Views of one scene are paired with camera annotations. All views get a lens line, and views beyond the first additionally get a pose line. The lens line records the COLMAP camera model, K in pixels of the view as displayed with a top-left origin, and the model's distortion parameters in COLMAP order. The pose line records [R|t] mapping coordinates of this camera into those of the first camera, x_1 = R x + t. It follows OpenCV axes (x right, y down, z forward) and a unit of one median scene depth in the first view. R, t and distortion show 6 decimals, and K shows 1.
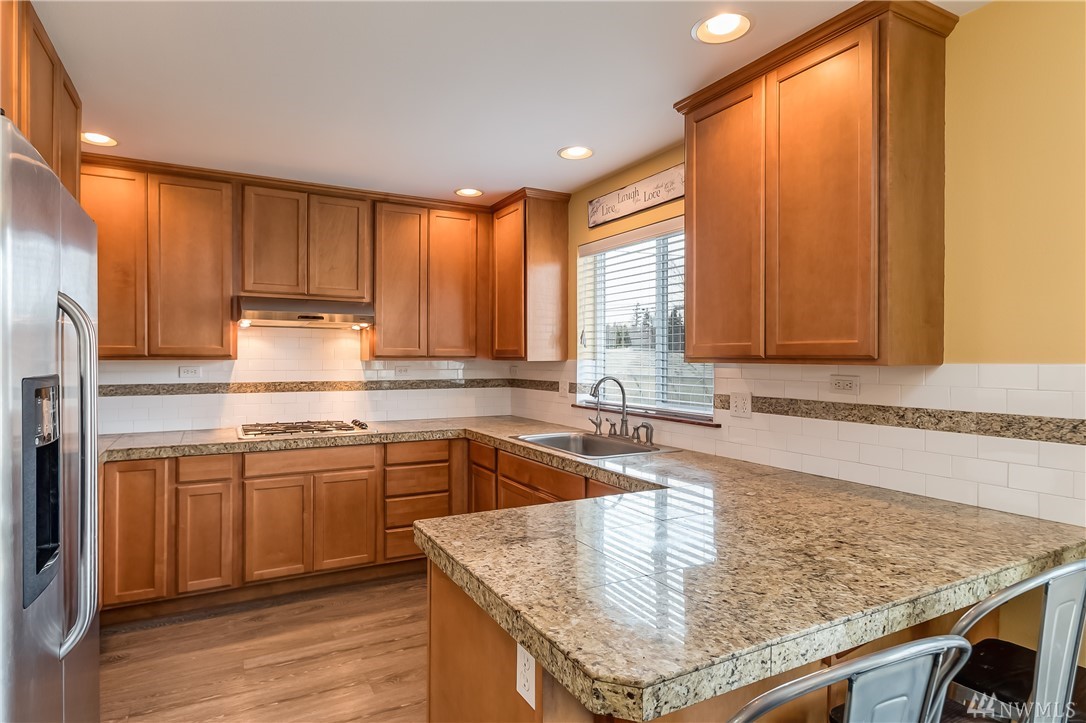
lens RADIAL K [[575.8, 0, 511.2], [0, 575.8, 358.1], [0, 0, 1]] dist [-0.000189, -0.000027]
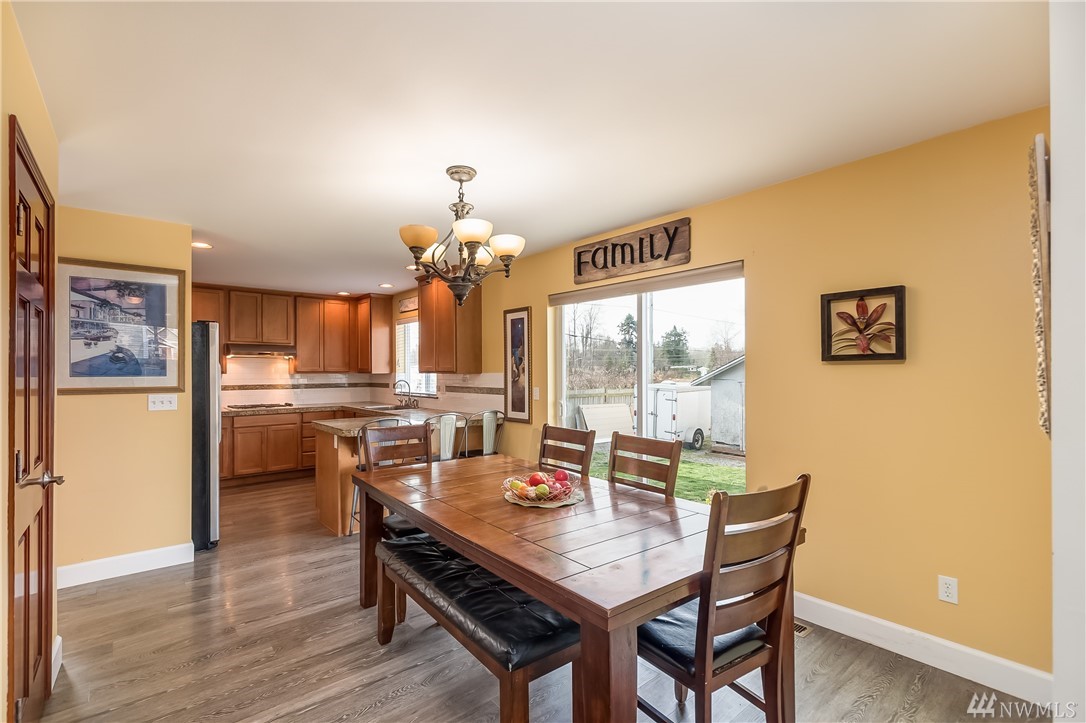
lens RADIAL K [[478.8, 0, 502.2], [0, 478.8, 368.6], [0, 0, 1]] dist [0.004668, -0.001509]
pose [[0.984501, -0.006430, 0.175263, 0.190420], [0.007517, 0.999956, -0.005541, 0.000378], [-0.175220, 0.006772, 0.984506, -0.828642]]
